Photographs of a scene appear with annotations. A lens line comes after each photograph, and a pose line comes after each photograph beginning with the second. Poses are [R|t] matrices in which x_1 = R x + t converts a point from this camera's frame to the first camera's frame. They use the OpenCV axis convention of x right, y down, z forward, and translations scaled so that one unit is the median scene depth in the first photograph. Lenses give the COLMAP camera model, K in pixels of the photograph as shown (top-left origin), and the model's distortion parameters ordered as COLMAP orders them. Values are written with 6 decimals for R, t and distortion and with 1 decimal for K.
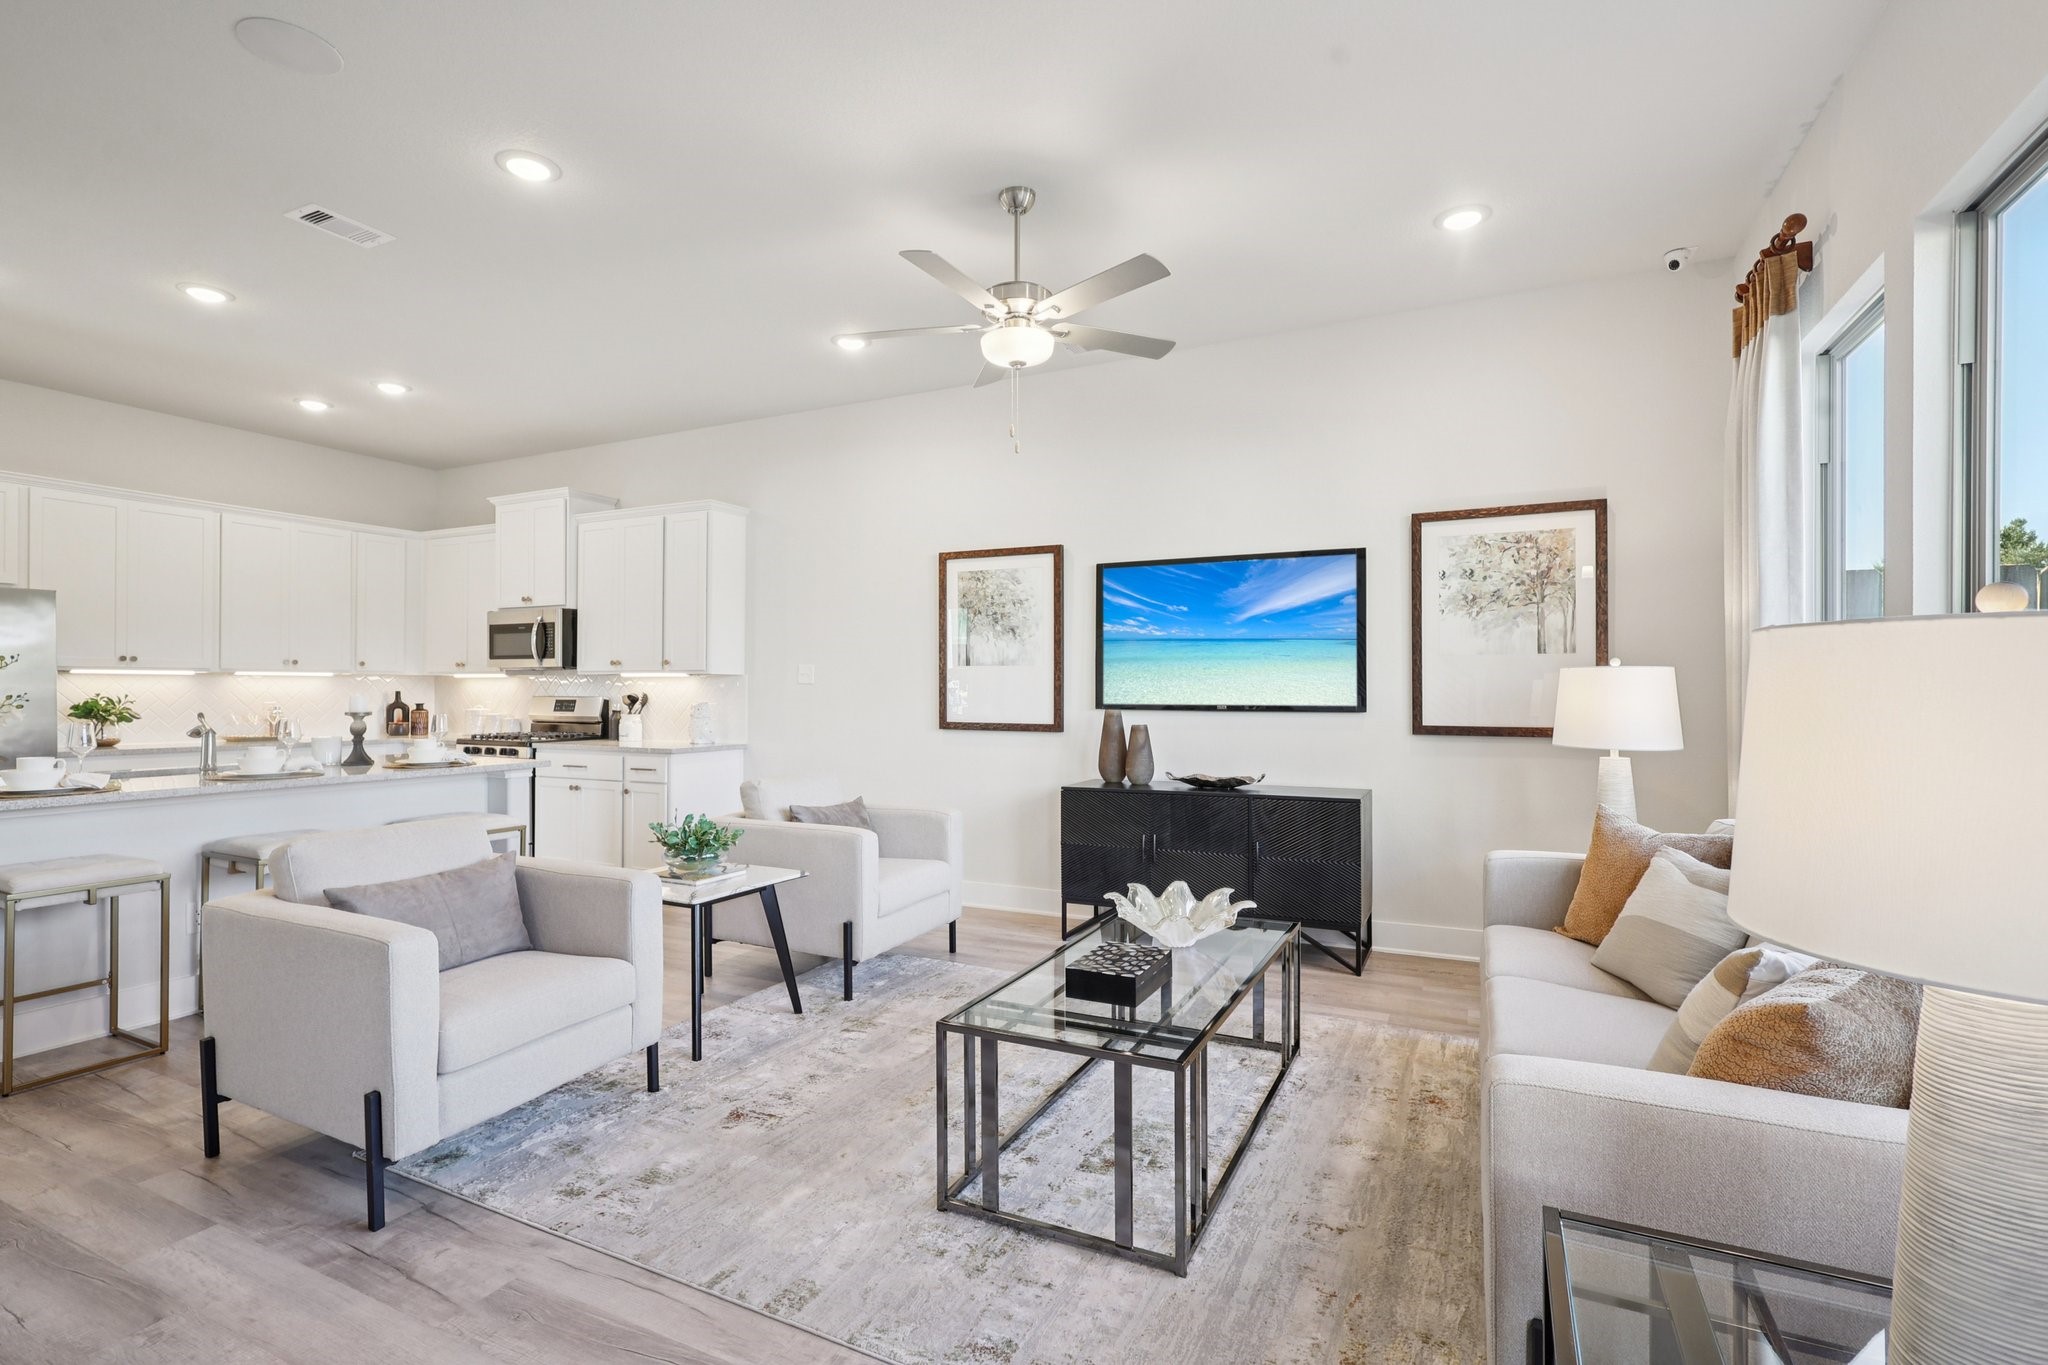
lens RADIAL K [[947.2, 0, 1021.5], [0, 947.2, 678.3], [0, 0, 1]] dist [-0.004242, -0.000110]
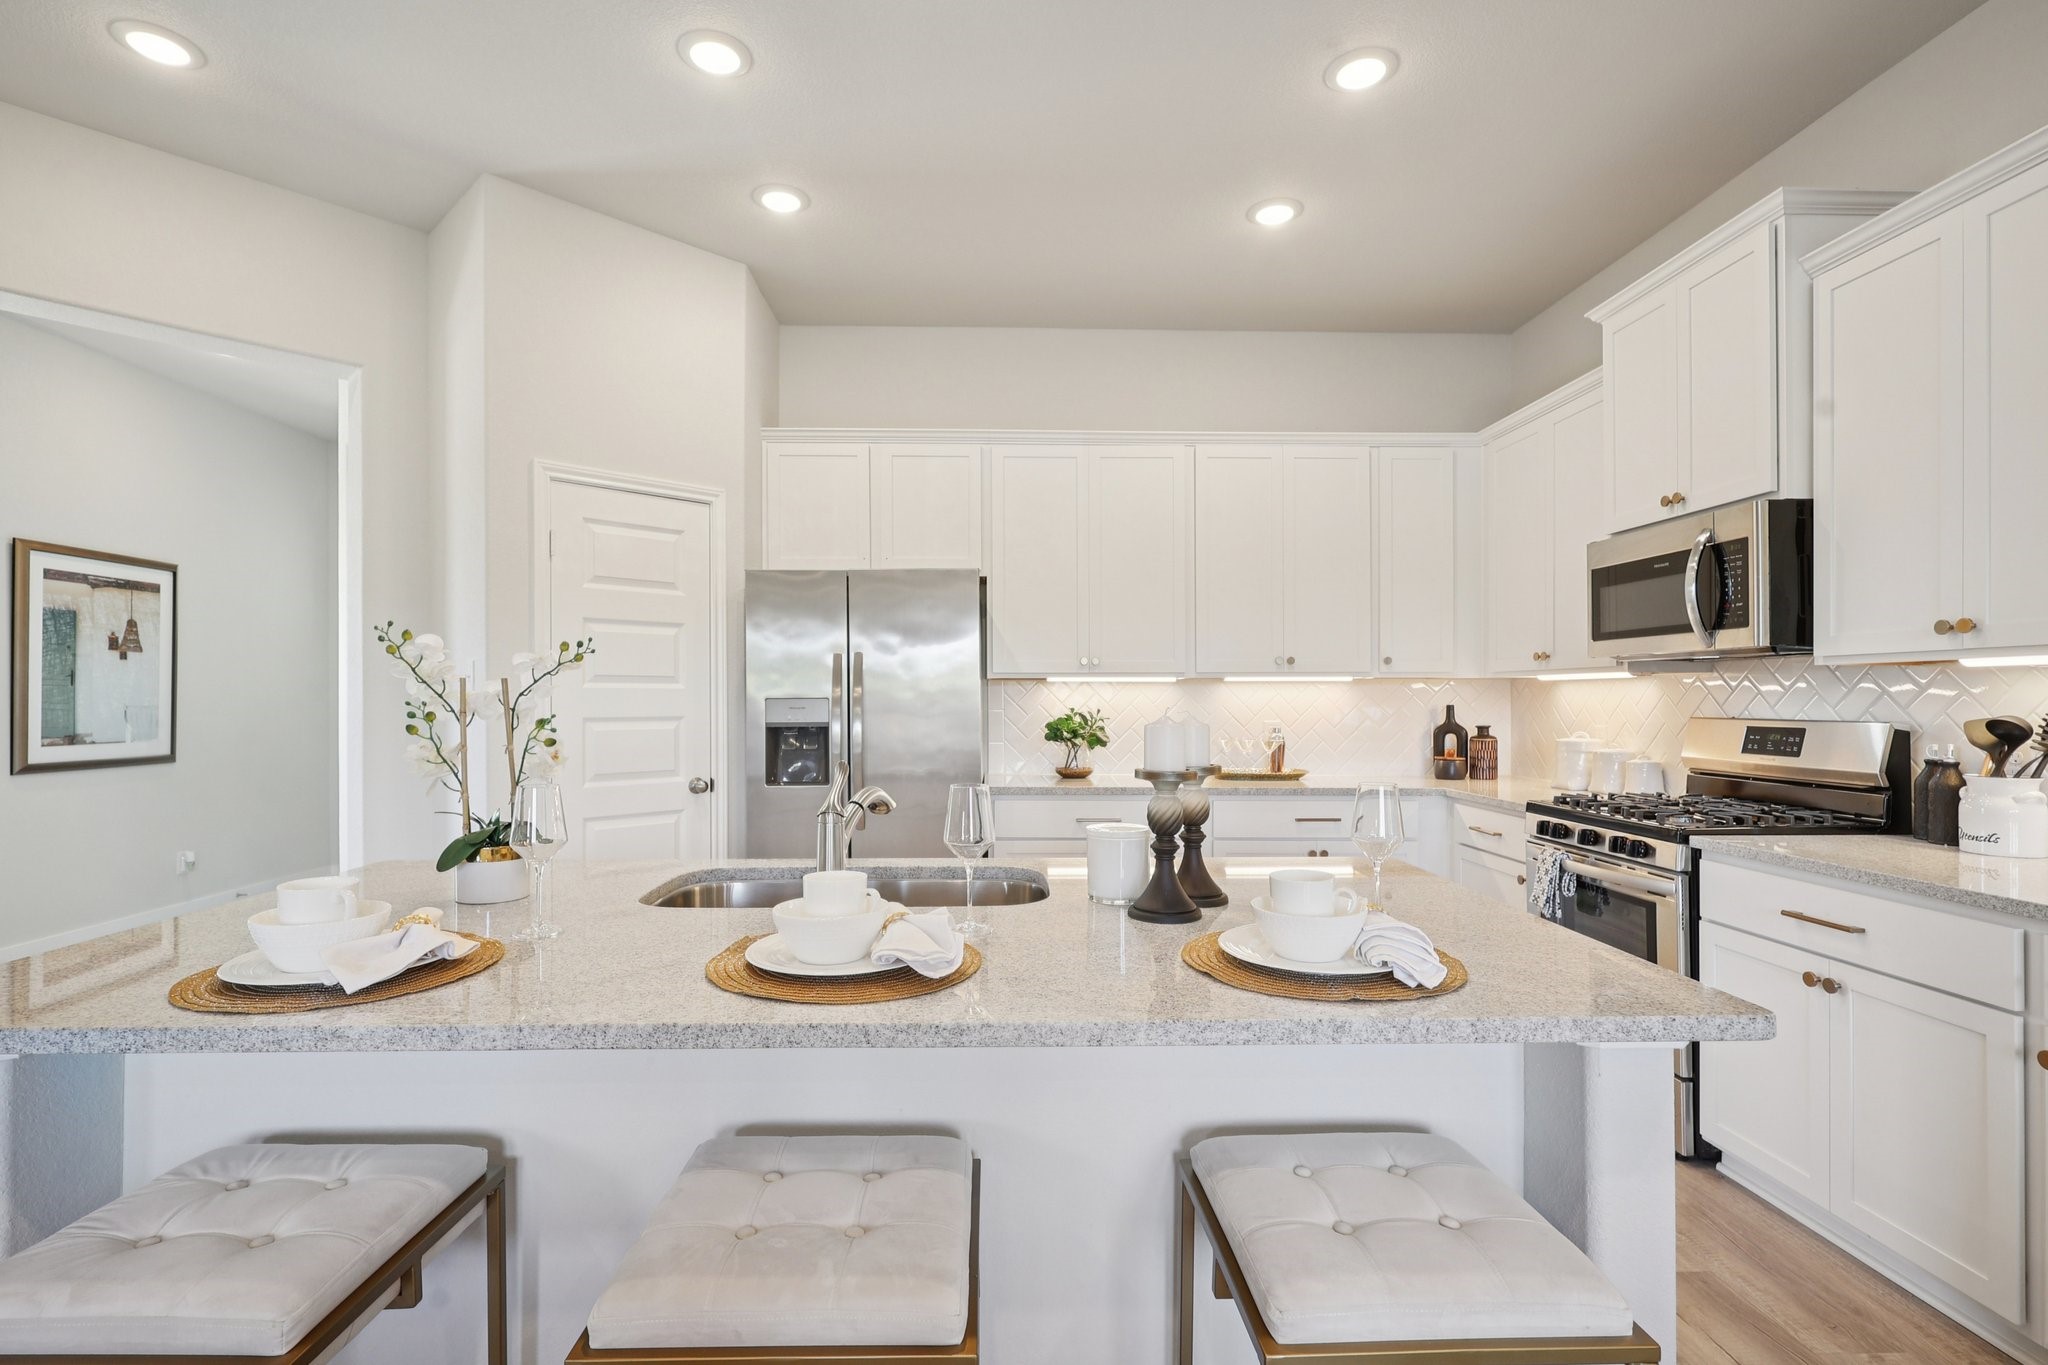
lens RADIAL K [[967.5, 0, 1019.4], [0, 967.5, 695.2], [0, 0, 1]] dist [0.009407, -0.000244]
pose [[0.468044, -0.005057, -0.883691, -0.264814], [0.012353, 0.999923, 0.000820, 0.003722], [0.883619, -0.011301, 0.468070, 0.516088]]
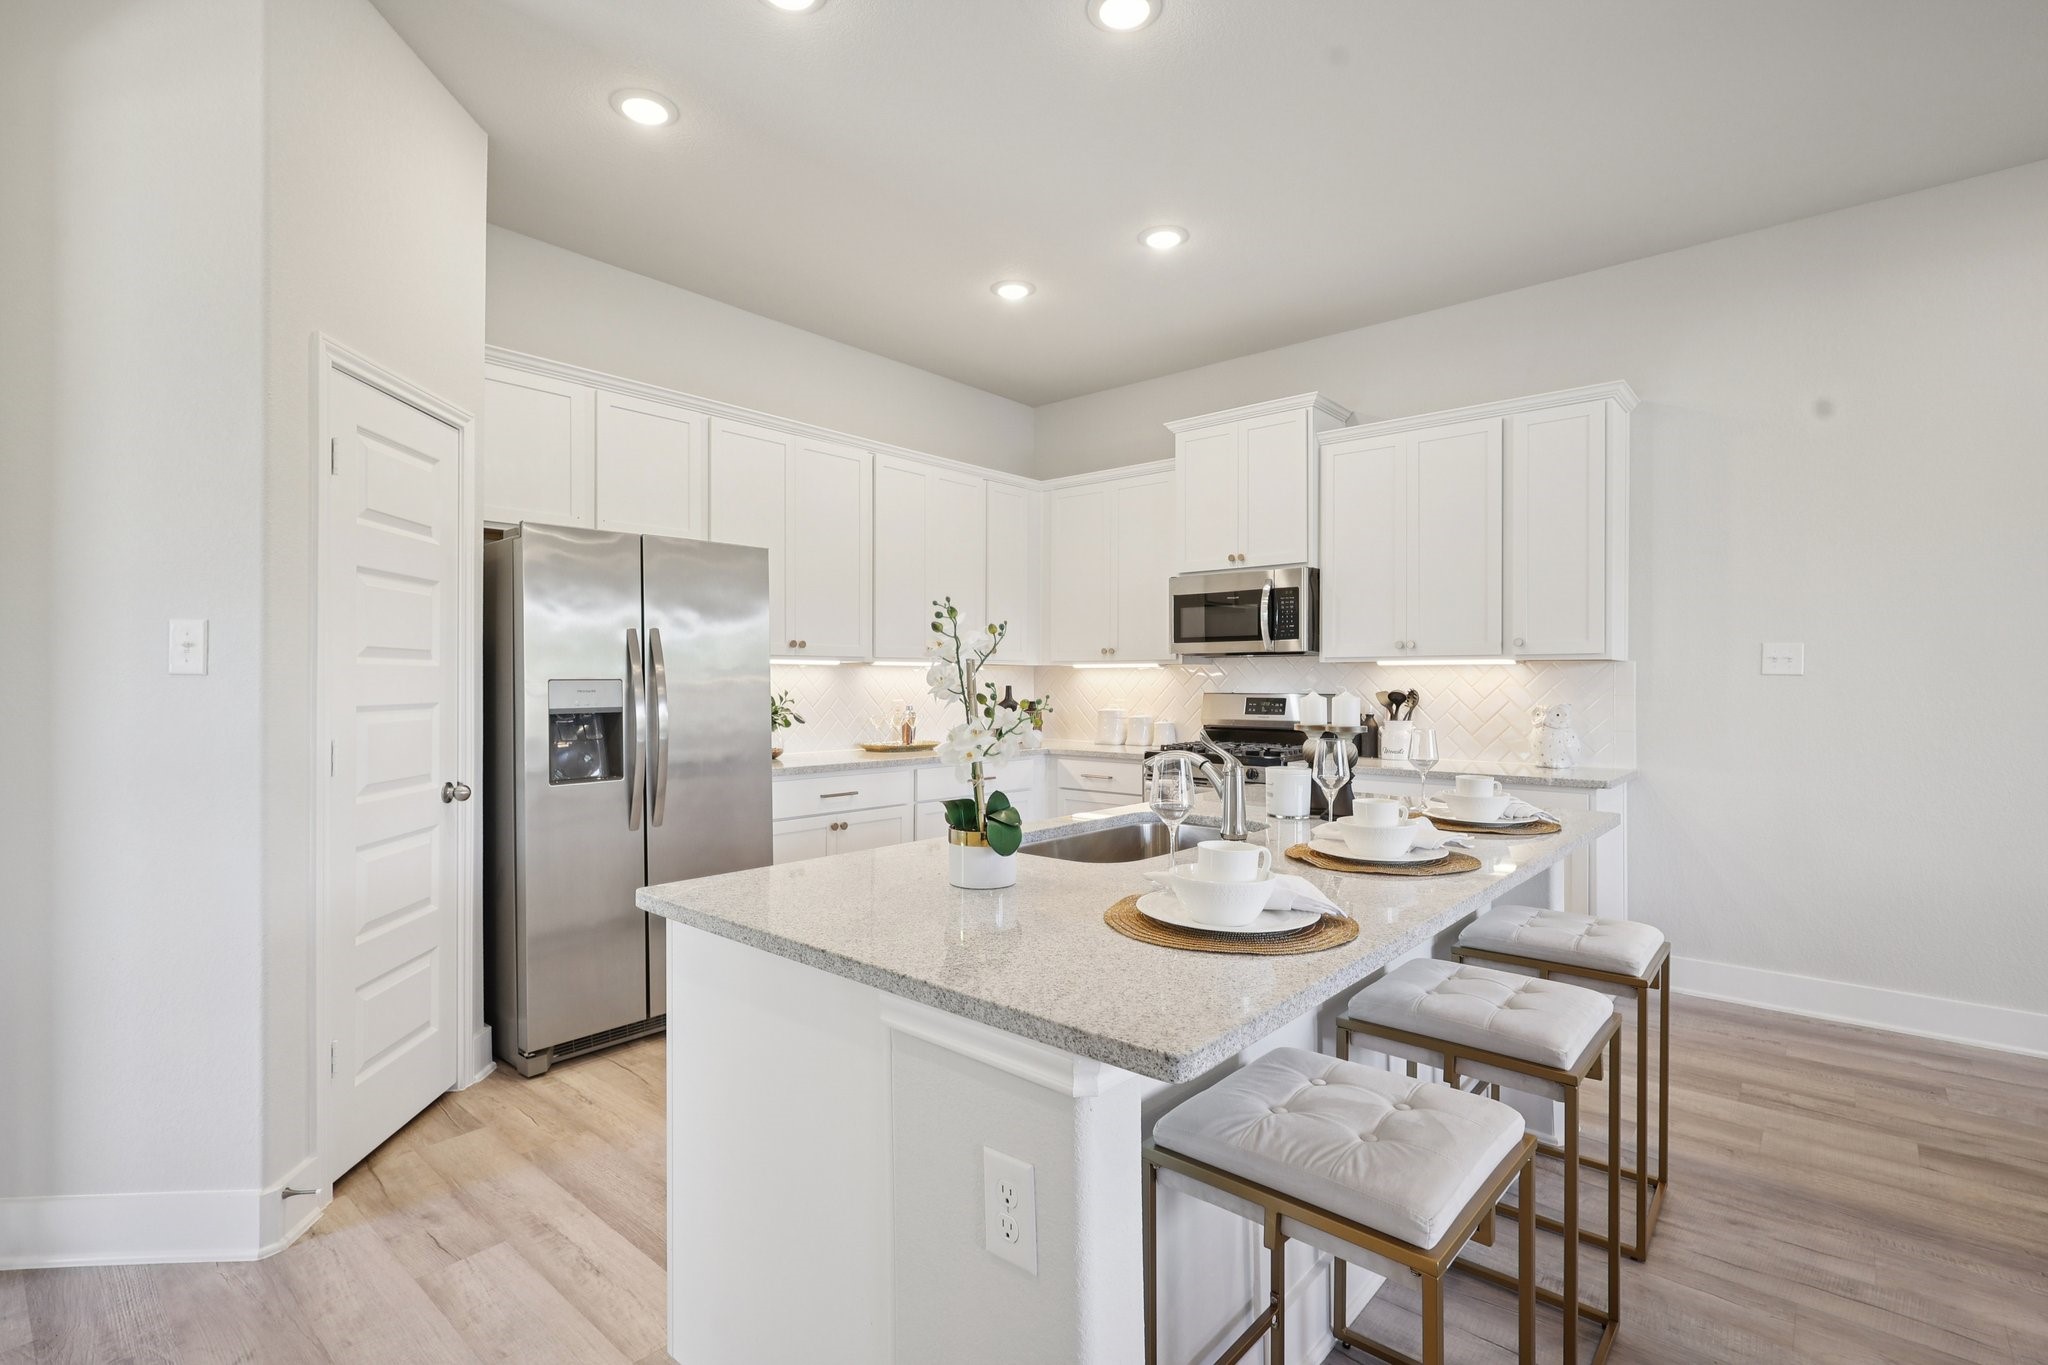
lens RADIAL K [[947.2, 0, 1021.5], [0, 947.2, 678.3], [0, 0, 1]] dist [-0.004242, -0.000110]
pose [[0.966281, -0.001902, -0.257481, -0.496905], [0.004235, 0.999955, 0.008505, 0.000672], [0.257453, -0.009309, 0.966246, 0.266888]]
